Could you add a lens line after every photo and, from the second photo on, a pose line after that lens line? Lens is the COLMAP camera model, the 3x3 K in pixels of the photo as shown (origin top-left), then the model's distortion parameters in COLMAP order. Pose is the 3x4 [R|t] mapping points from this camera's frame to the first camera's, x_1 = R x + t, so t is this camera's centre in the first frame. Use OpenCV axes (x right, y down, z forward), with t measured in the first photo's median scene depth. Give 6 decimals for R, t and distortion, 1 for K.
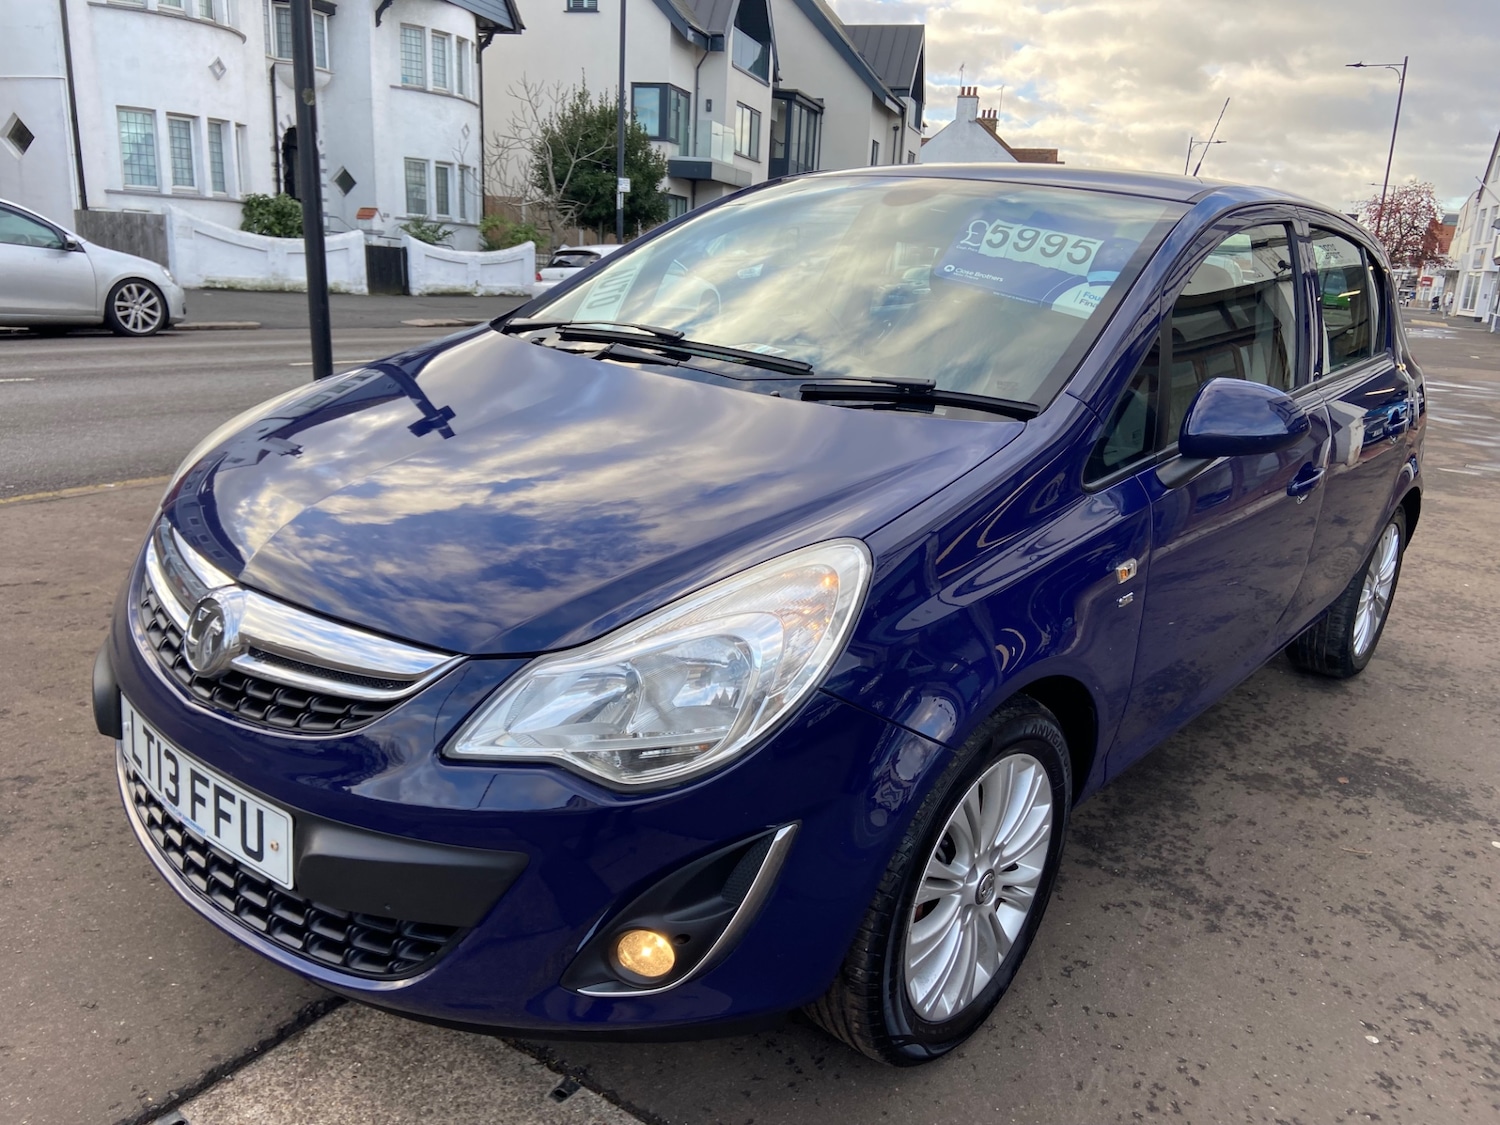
lens RADIAL K [[1119.5, 0, 763.8], [0, 1119.5, 562.2], [0, 0, 1]] dist [0.129063, -0.162409]
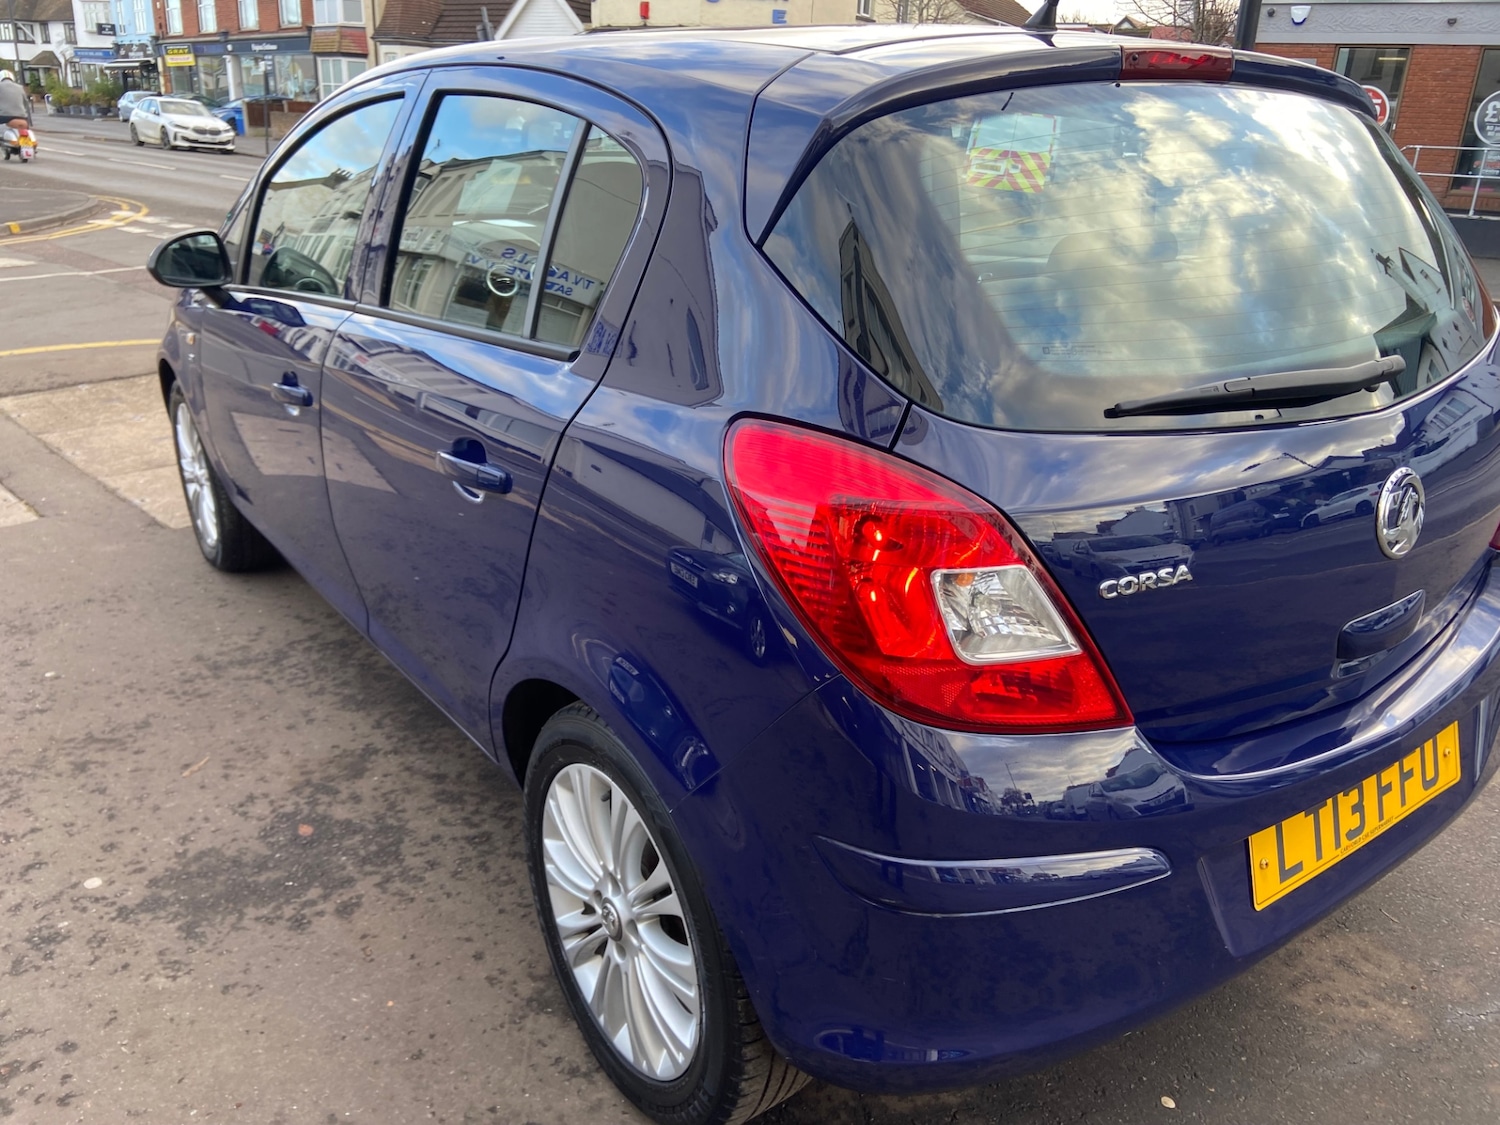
lens RADIAL K [[1118.4, 0, 739.2], [0, 1118.4, 548.2], [0, 0, 1]] dist [0.125699, -0.152346]
pose [[-0.238199, 0.260271, -0.935692, 1.117287], [-0.308044, 0.893433, 0.326935, -0.319621], [0.921070, 0.366109, -0.132640, 1.321056]]
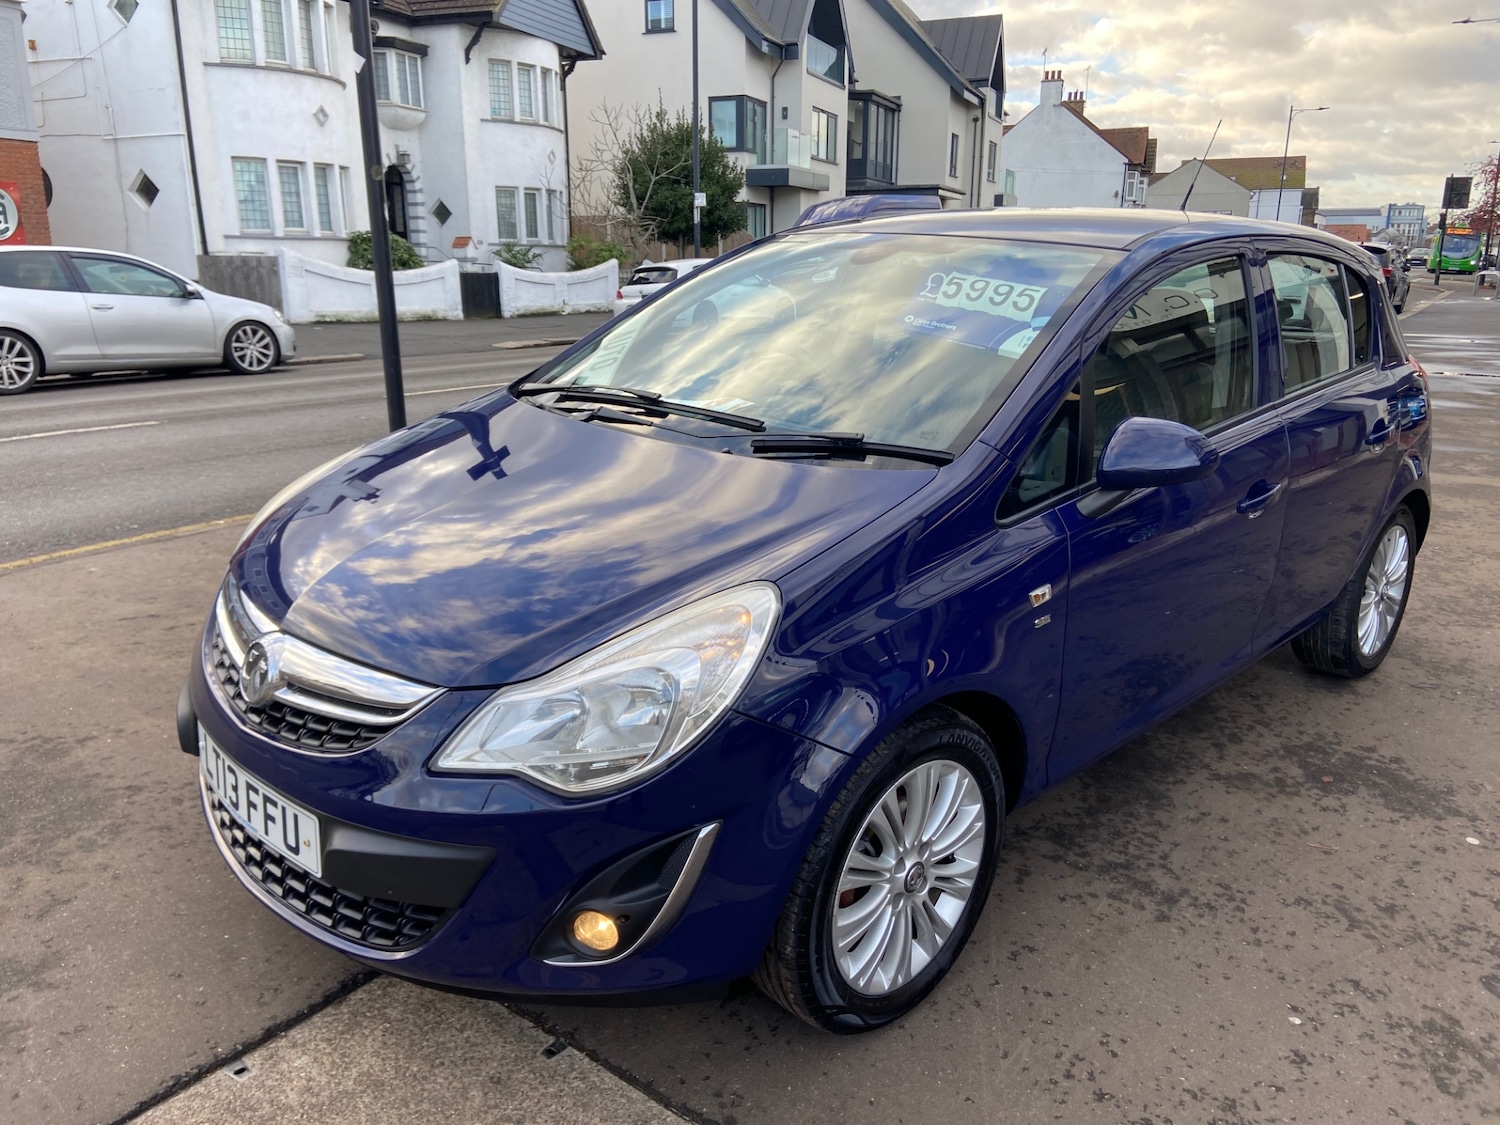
lens RADIAL K [[1118.7, 0, 738.6], [0, 1118.7, 542.5], [0, 0, 1]] dist [0.131294, -0.165443]
pose [[0.993780, -0.030617, -0.107066, 0.093610], [0.028953, 0.999435, -0.017056, -0.022481], [0.107528, 0.013850, 0.994106, -0.097307]]
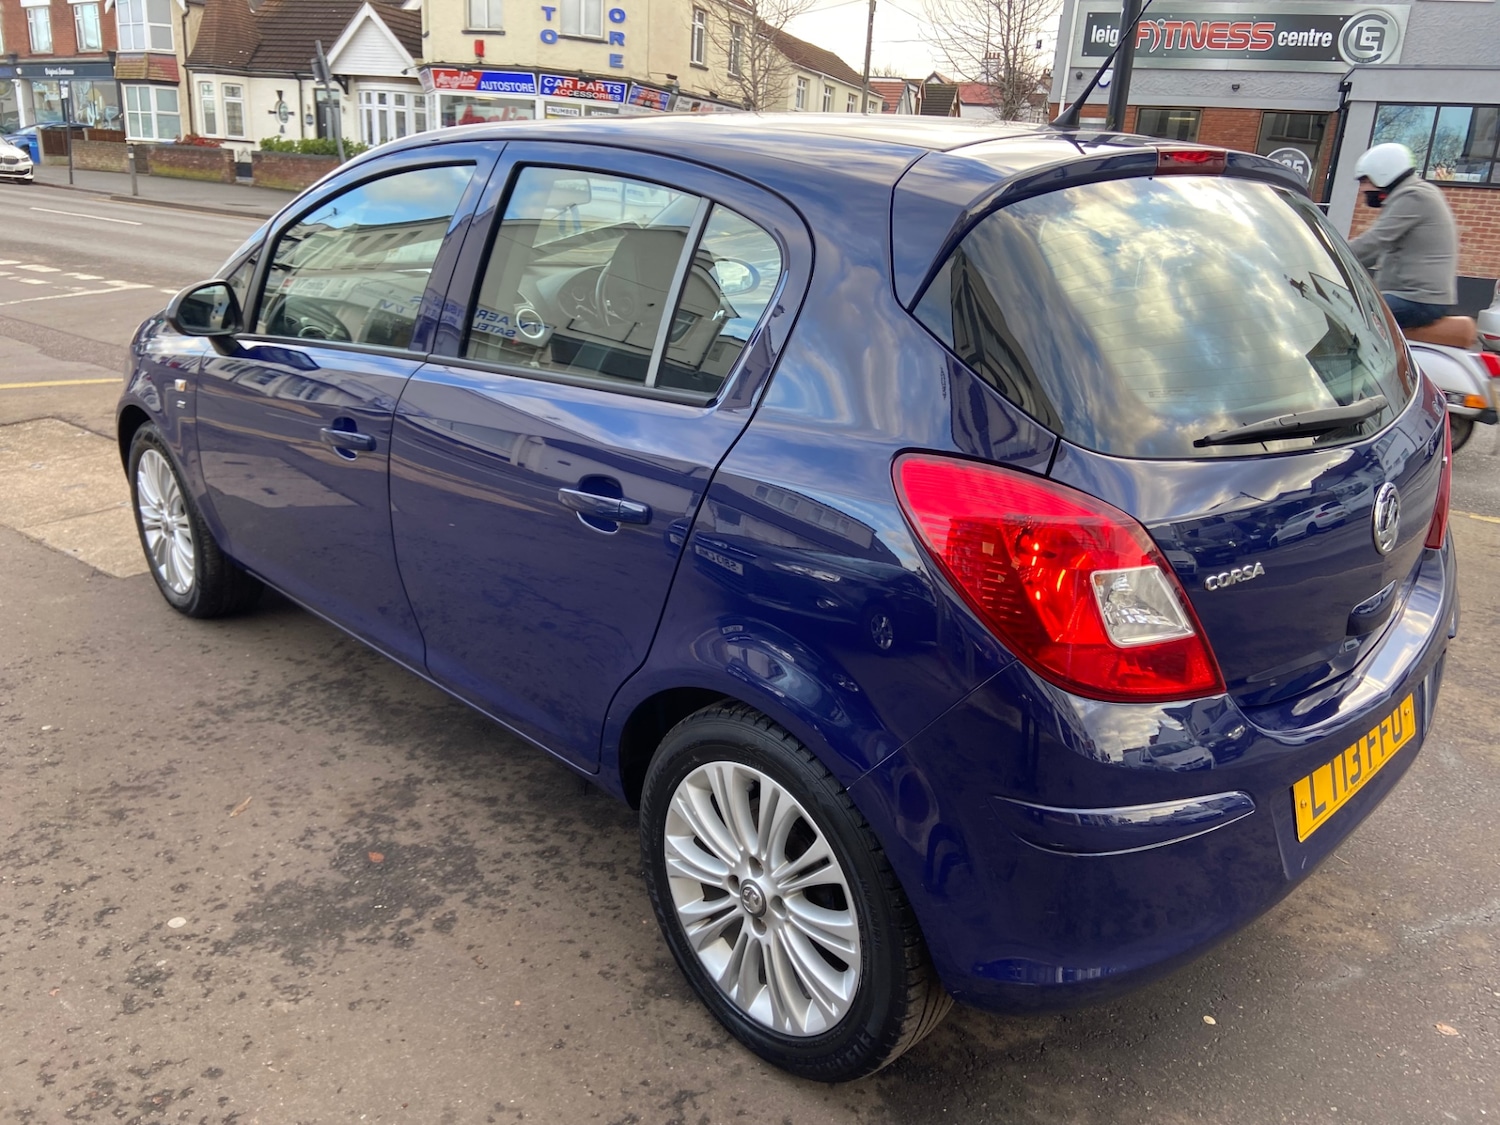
lens RADIAL K [[1114.8, 0, 757.3], [0, 1114.8, 544.5], [0, 0, 1]] dist [0.135530, -0.166068]
pose [[-0.080900, 0.234007, -0.968863, 1.215723], [-0.322206, 0.913719, 0.247592, -0.291350], [0.943207, 0.332203, 0.001479, 1.196570]]
